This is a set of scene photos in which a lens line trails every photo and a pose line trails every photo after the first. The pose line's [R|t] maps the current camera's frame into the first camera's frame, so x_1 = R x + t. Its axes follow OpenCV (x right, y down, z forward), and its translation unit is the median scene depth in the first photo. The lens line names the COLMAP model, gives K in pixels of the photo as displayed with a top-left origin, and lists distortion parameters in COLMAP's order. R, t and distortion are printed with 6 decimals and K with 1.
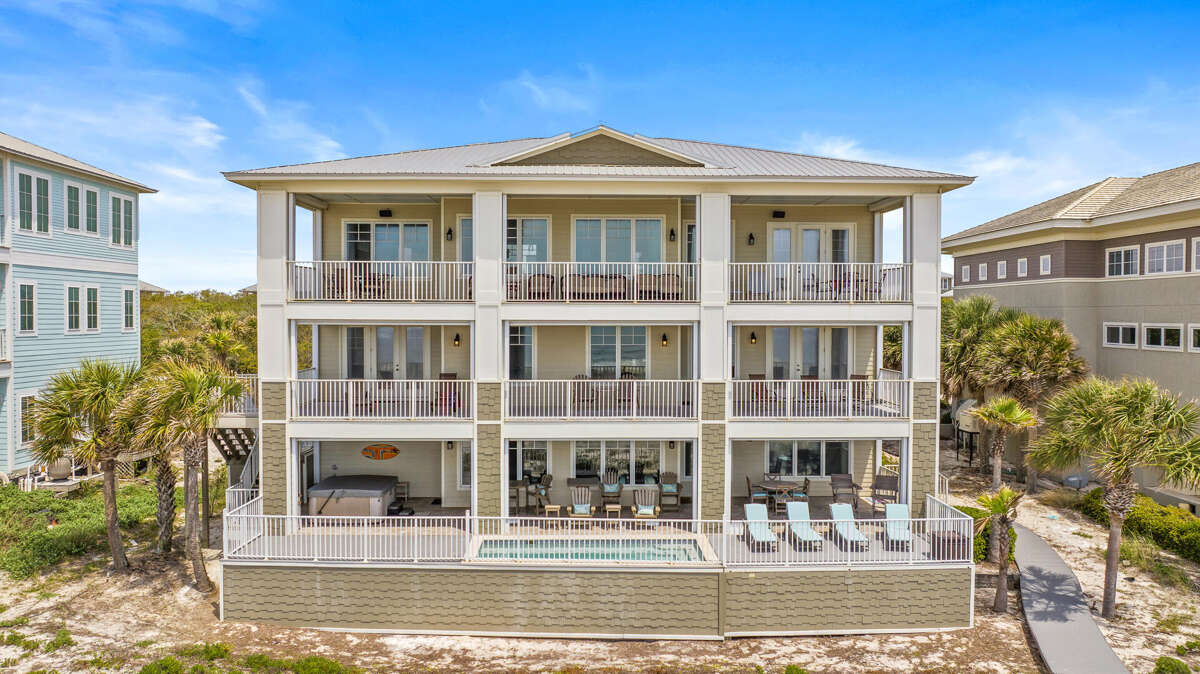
lens RADIAL K [[840.6, 0, 600.5], [0, 840.6, 337.0], [0, 0, 1]] dist [-0.065713, 0.084970]
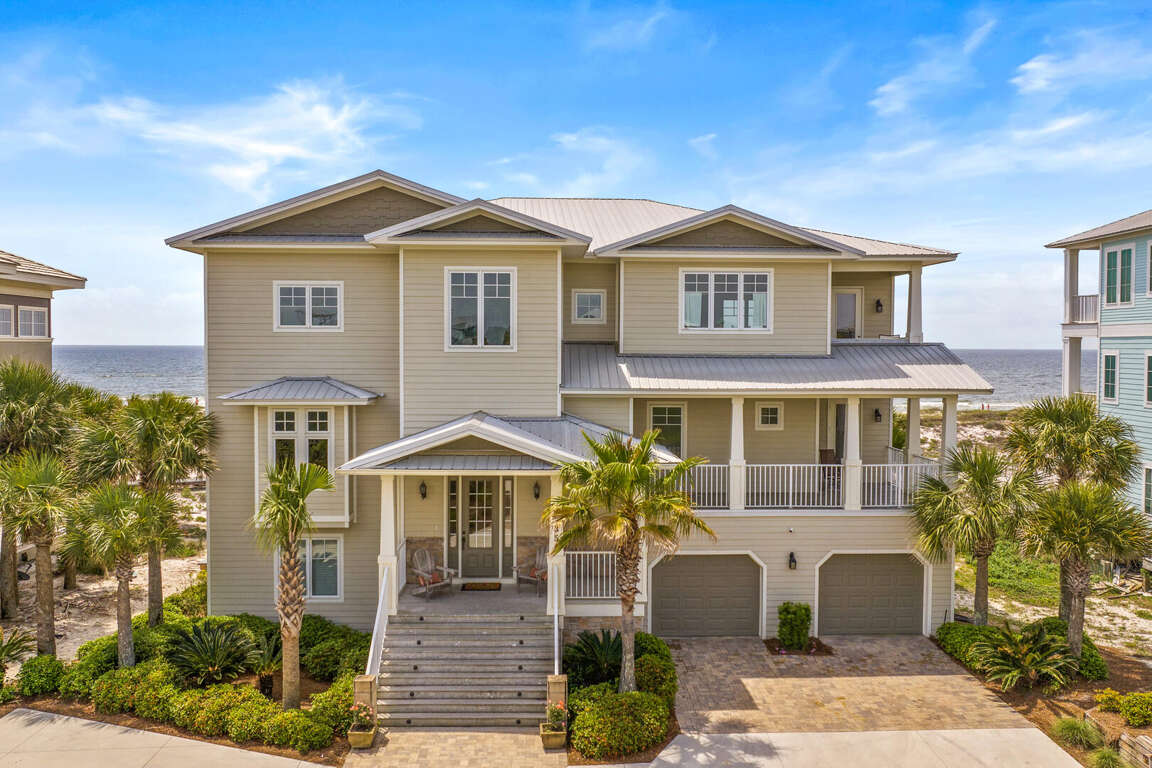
lens RADIAL K [[965.9, 0, 578.3], [0, 965.9, 375.3], [0, 0, 1]] dist [-0.038024, 0.009727]
pose [[-0.999932, -0.005606, -0.010215, 0.005287], [-0.006188, 0.998304, 0.057881, -0.128472], [0.009873, 0.057941, -0.998271, 2.743670]]
